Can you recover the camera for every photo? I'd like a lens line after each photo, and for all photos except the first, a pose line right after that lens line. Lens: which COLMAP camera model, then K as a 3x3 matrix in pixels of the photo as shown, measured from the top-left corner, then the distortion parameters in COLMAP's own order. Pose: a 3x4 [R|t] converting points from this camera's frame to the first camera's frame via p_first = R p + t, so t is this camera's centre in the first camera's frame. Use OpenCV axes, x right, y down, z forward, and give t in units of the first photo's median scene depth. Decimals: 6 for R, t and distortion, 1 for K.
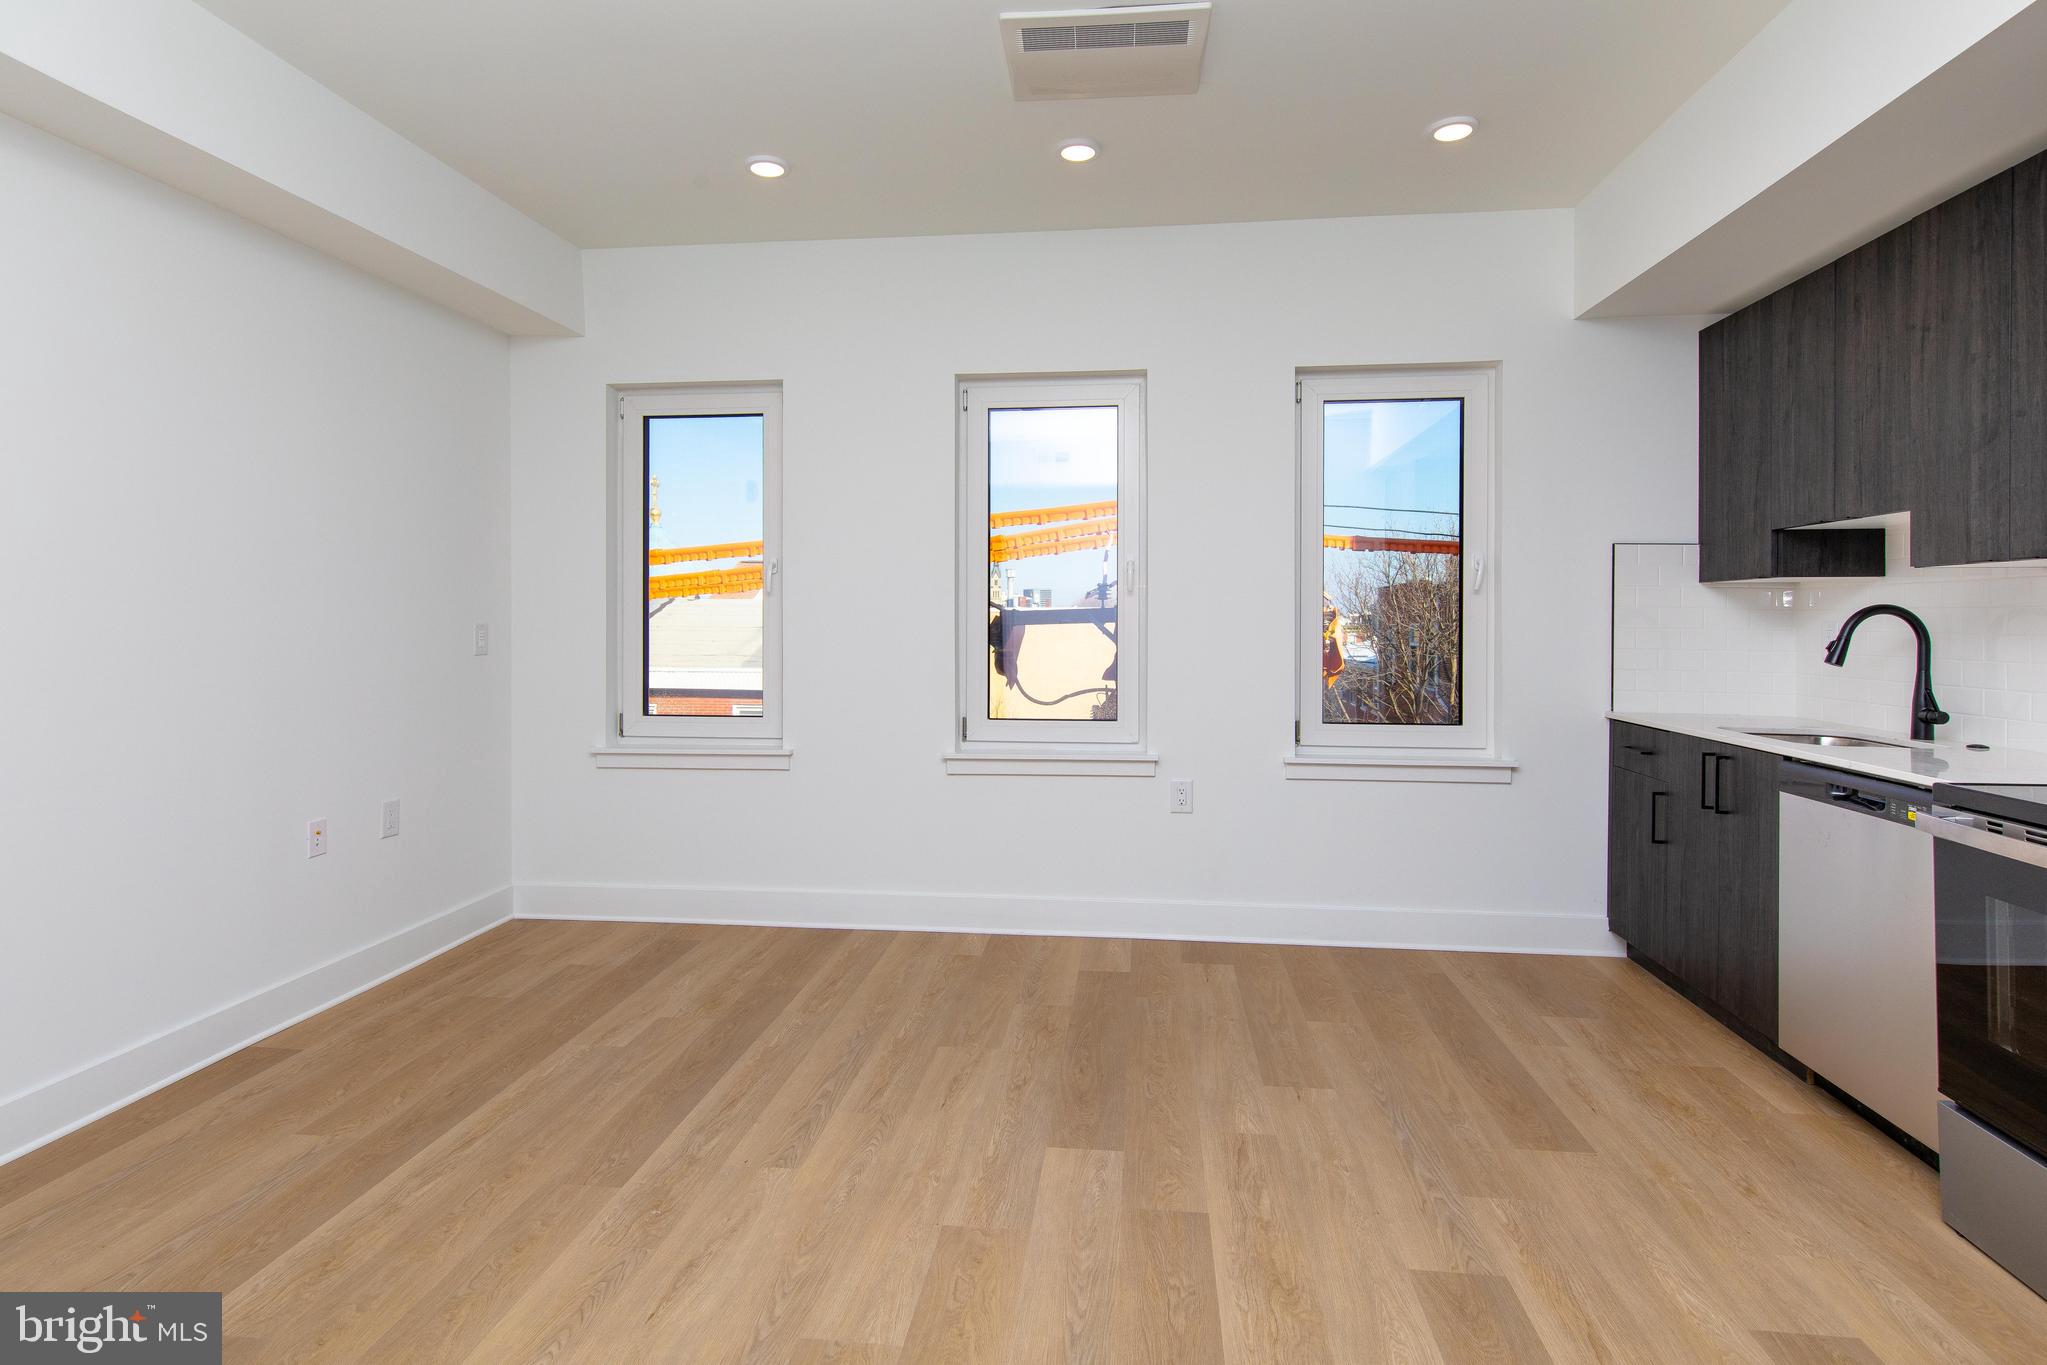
lens RADIAL K [[1034.1, 0, 1032.4], [0, 1034.1, 620.6], [0, 0, 1]] dist [0.004714, 0.000529]
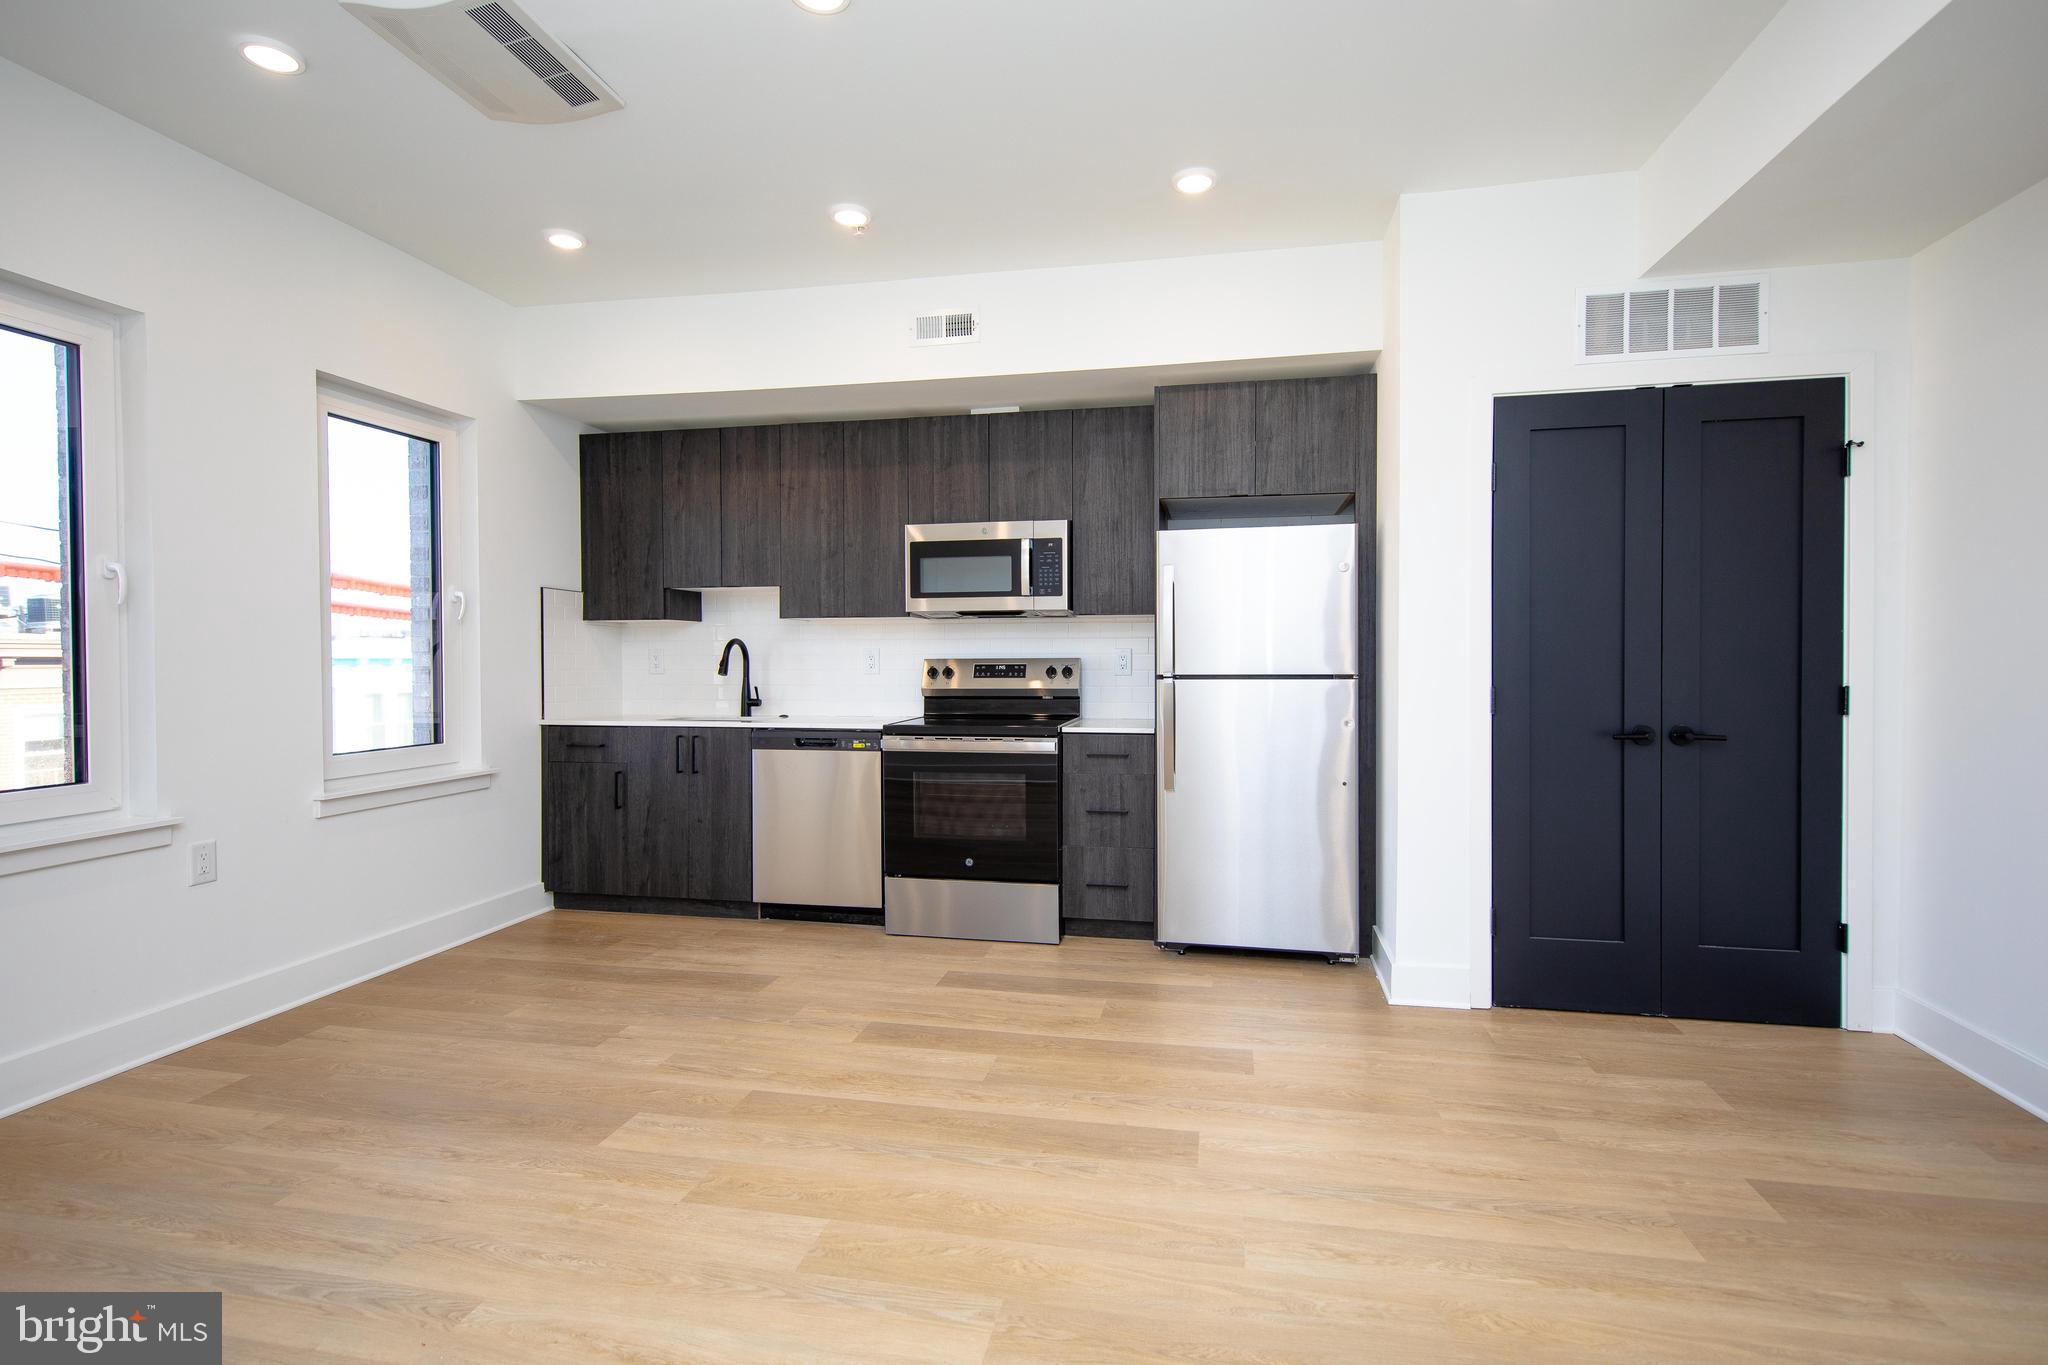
lens RADIAL K [[990.2, 0, 1014.3], [0, 990.2, 674.1], [0, 0, 1]] dist [0.021641, -0.010318]
pose [[0.095443, -0.020010, 0.995234, -0.859134], [0.003456, 0.999799, 0.019770, 0.013820], [-0.995429, 0.001553, 0.095493, 0.444731]]
